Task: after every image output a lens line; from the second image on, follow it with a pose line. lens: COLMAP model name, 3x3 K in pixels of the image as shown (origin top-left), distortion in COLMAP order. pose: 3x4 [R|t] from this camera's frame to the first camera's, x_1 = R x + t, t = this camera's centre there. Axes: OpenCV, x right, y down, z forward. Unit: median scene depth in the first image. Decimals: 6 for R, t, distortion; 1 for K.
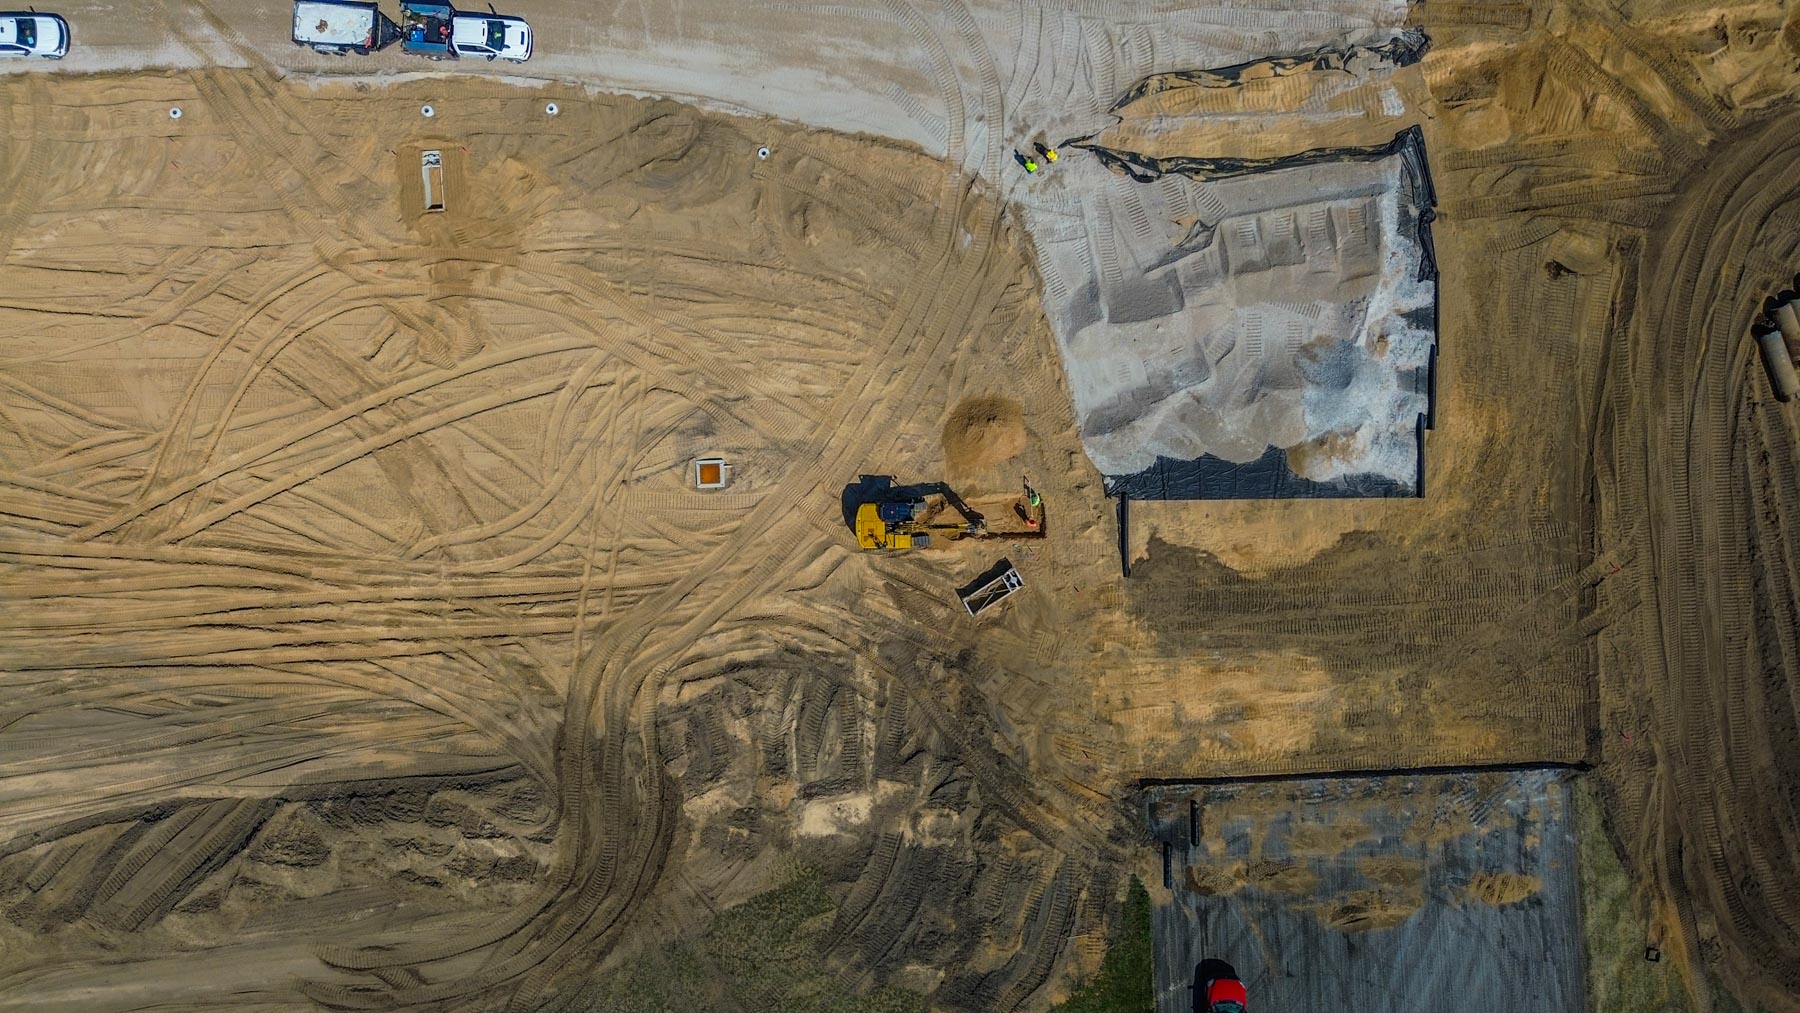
lens RADIAL K [[1275.3, 0, 896.4], [0, 1275.3, 503.0], [0, 0, 1]] dist [0.068724, -0.063631]
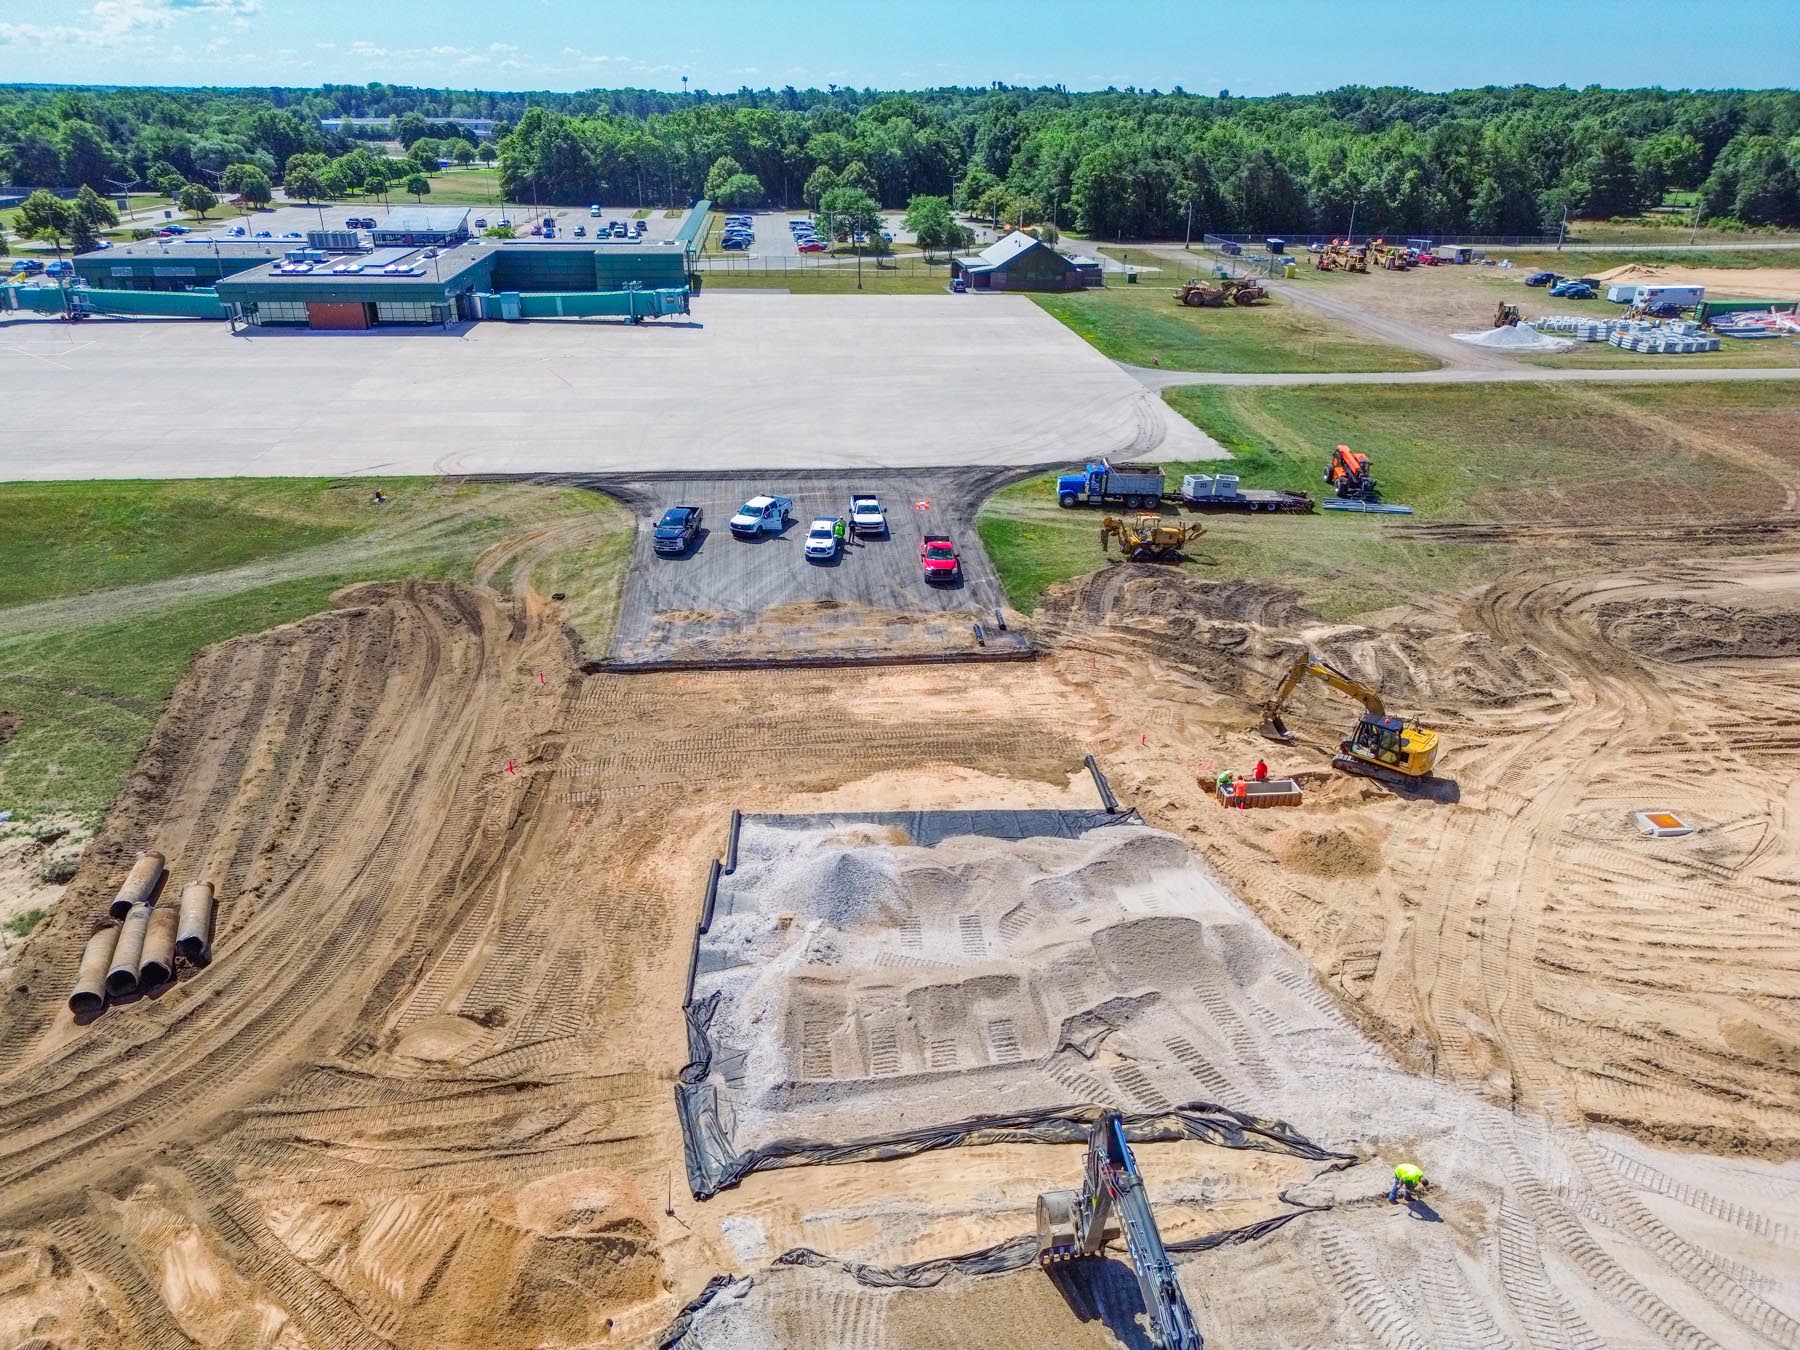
lens RADIAL K [[1262.1, 0, 894.9], [0, 1262.1, 681.1], [0, 0, 1]] dist [0.072974, -0.068734]
pose [[-0.998333, 0.040398, -0.041211, 0.337801], [-0.054273, -0.414546, 0.908408, -0.659525], [0.019614, 0.909131, 0.416048, 0.609188]]
